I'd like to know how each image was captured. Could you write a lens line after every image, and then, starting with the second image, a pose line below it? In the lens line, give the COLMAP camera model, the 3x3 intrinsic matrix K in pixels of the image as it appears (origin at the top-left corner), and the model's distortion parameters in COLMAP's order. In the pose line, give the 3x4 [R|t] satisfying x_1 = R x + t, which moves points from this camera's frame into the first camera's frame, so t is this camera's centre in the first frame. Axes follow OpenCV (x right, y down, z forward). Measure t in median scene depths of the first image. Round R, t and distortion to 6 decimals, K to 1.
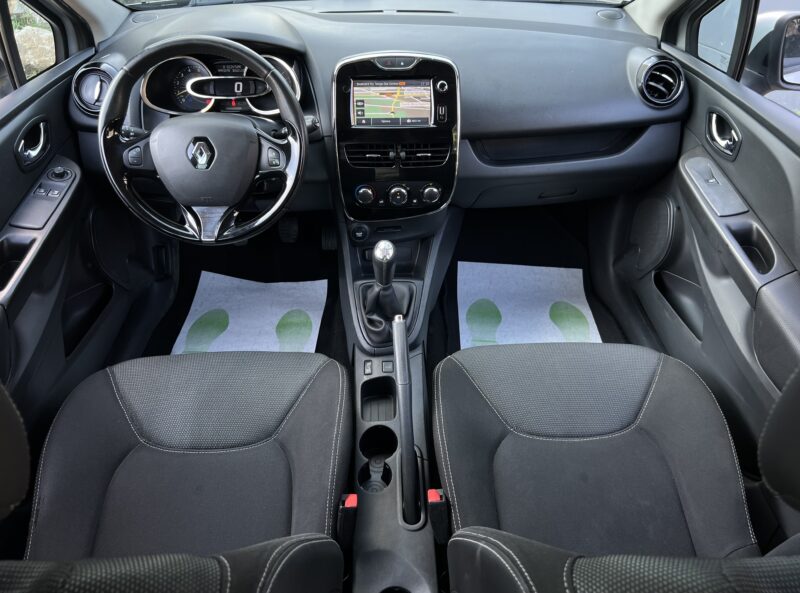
lens RADIAL K [[606.4, 0, 397.6], [0, 606.4, 287.8], [0, 0, 1]] dist [0.003441, -0.003017]
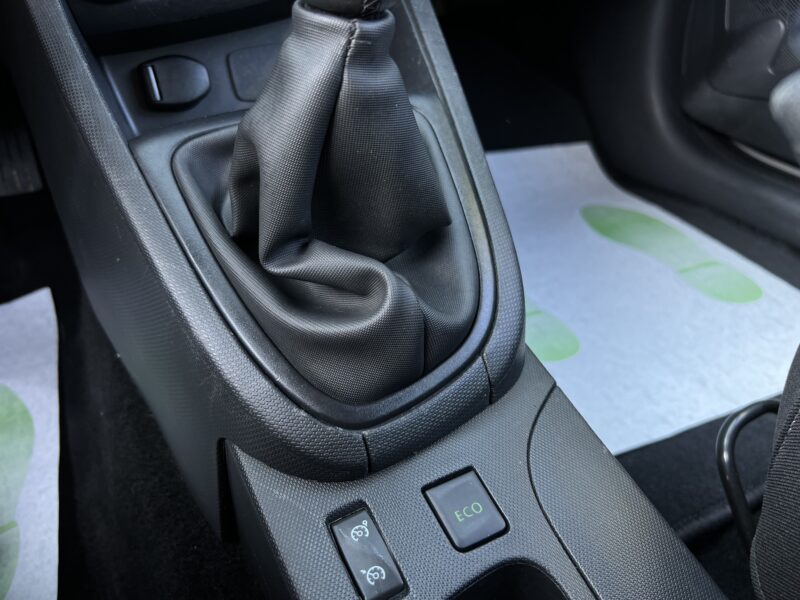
lens RADIAL K [[638.5, 0, 438.4], [0, 638.5, 300.2], [0, 0, 1]] dist [0.003104, 0.001039]
pose [[0.883675, -0.247253, 0.397472, -0.085156], [0.249913, 0.967174, 0.046027, 0.060361], [-0.395804, 0.058660, 0.916459, 0.833990]]
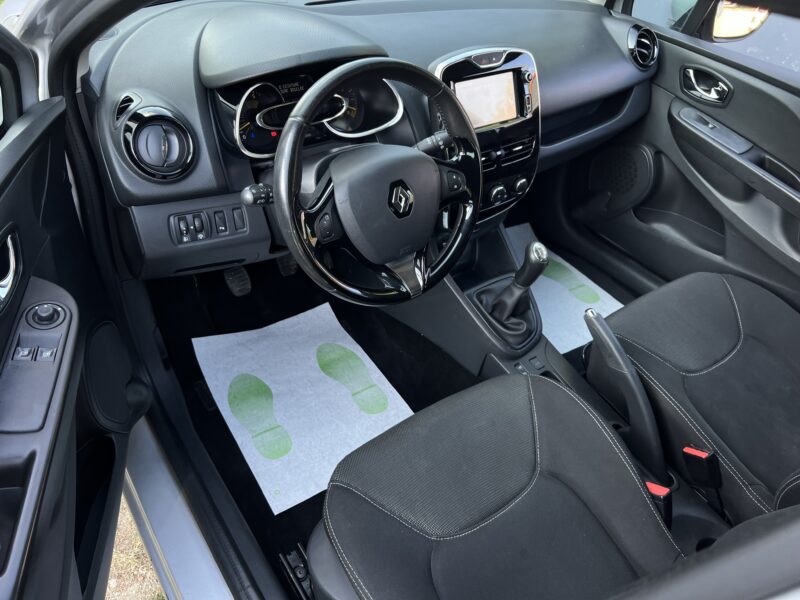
lens RADIAL K [[603.8, 0, 400.0], [0, 603.8, 300.0], [0, 0, 1]] dist [0.003632, 0.001605]
pose [[0.832976, -0.304312, 0.462110, -0.649608], [0.261562, 0.952531, 0.155788, -0.189352], [-0.487582, -0.008897, 0.873032, 0.233342]]
